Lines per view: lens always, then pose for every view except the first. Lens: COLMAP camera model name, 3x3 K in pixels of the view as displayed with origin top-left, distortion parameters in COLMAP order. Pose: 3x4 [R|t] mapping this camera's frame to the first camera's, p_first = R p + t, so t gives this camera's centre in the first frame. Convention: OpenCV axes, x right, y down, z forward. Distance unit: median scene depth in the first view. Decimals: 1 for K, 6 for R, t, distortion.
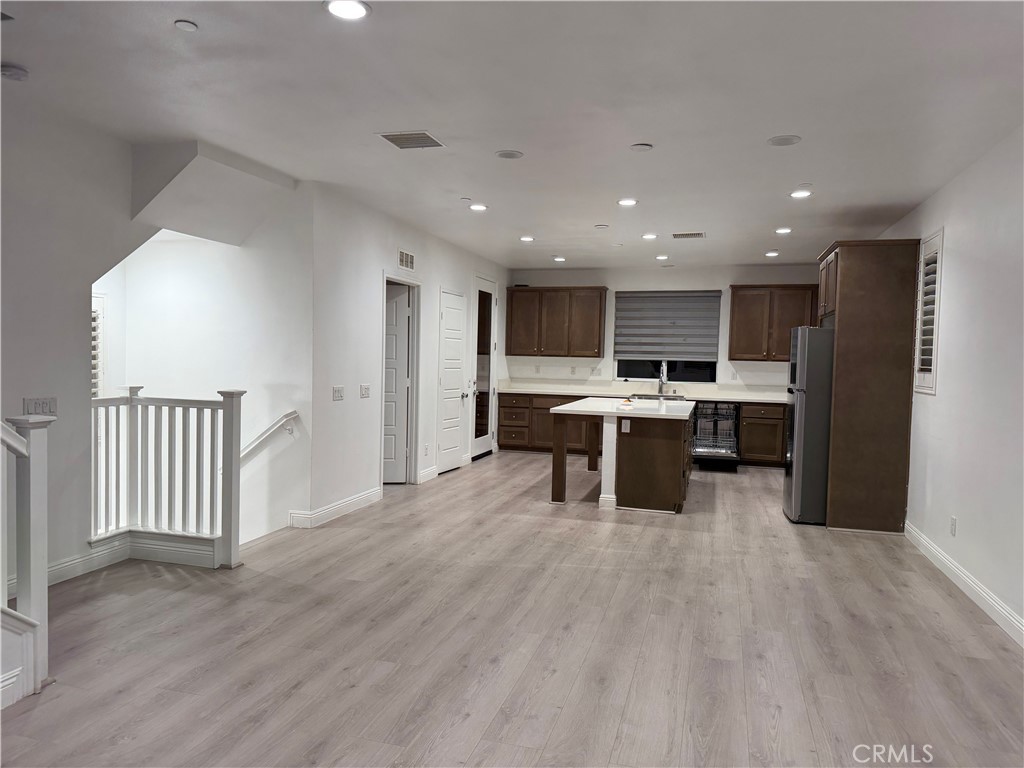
lens RADIAL K [[715.4, 0, 512.0], [0, 715.4, 384.0], [0, 0, 1]] dist [0.174261, -0.280595]
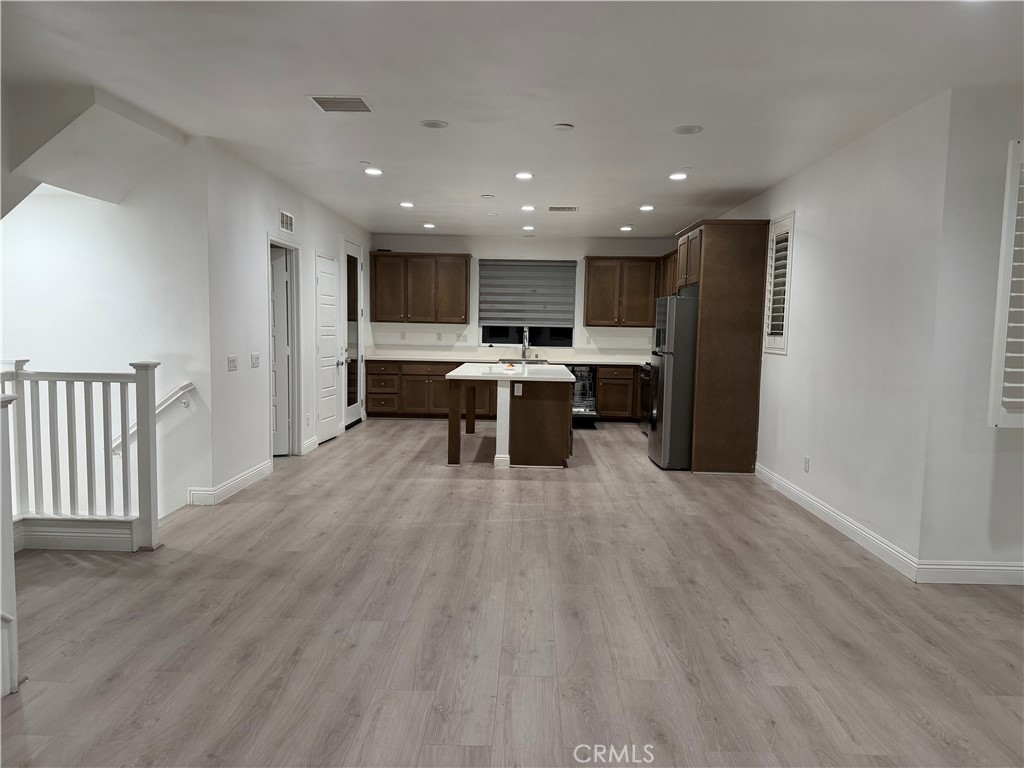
lens RADIAL K [[715.4, 0, 512.0], [0, 715.4, 384.0], [0, 0, 1]] dist [0.174261, -0.280595]
pose [[0.967681, -0.026462, 0.250787, -0.114305], [0.014287, 0.998635, 0.050242, -0.002709], [-0.251774, -0.045036, 0.966738, -0.017758]]
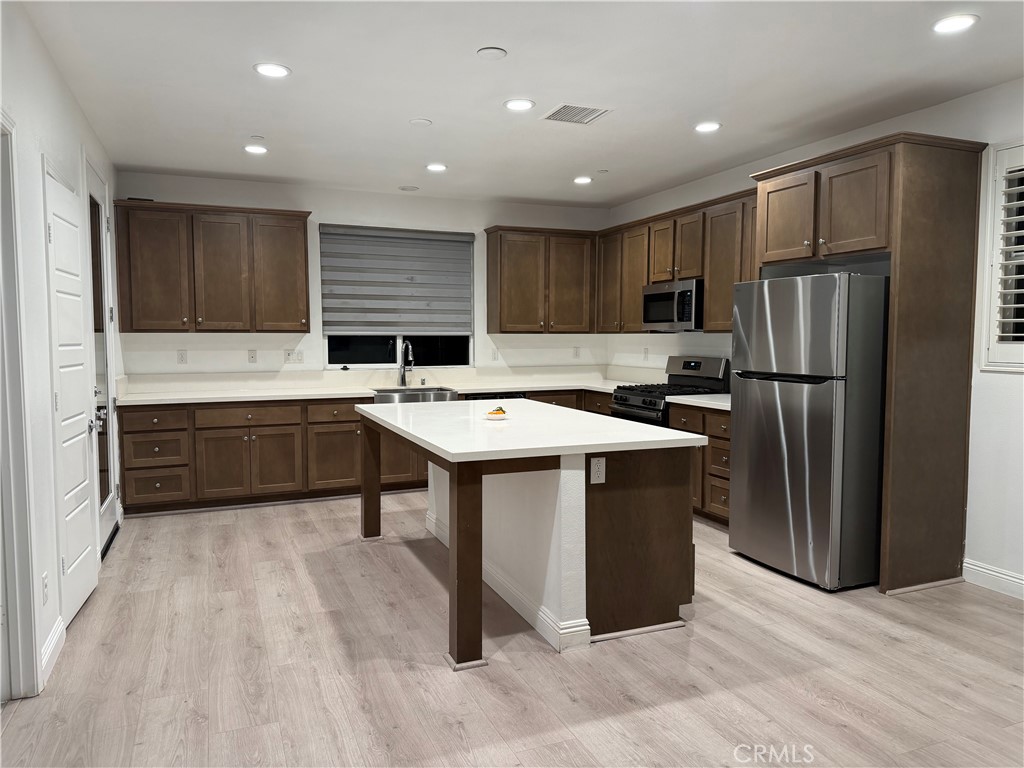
lens RADIAL K [[715.4, 0, 512.0], [0, 715.4, 384.0], [0, 0, 1]] dist [0.174261, -0.280595]
pose [[0.783751, -0.067654, 0.617380, -0.186180], [0.044150, 0.997604, 0.053272, -0.029111], [-0.619504, -0.014494, 0.784859, 0.648318]]
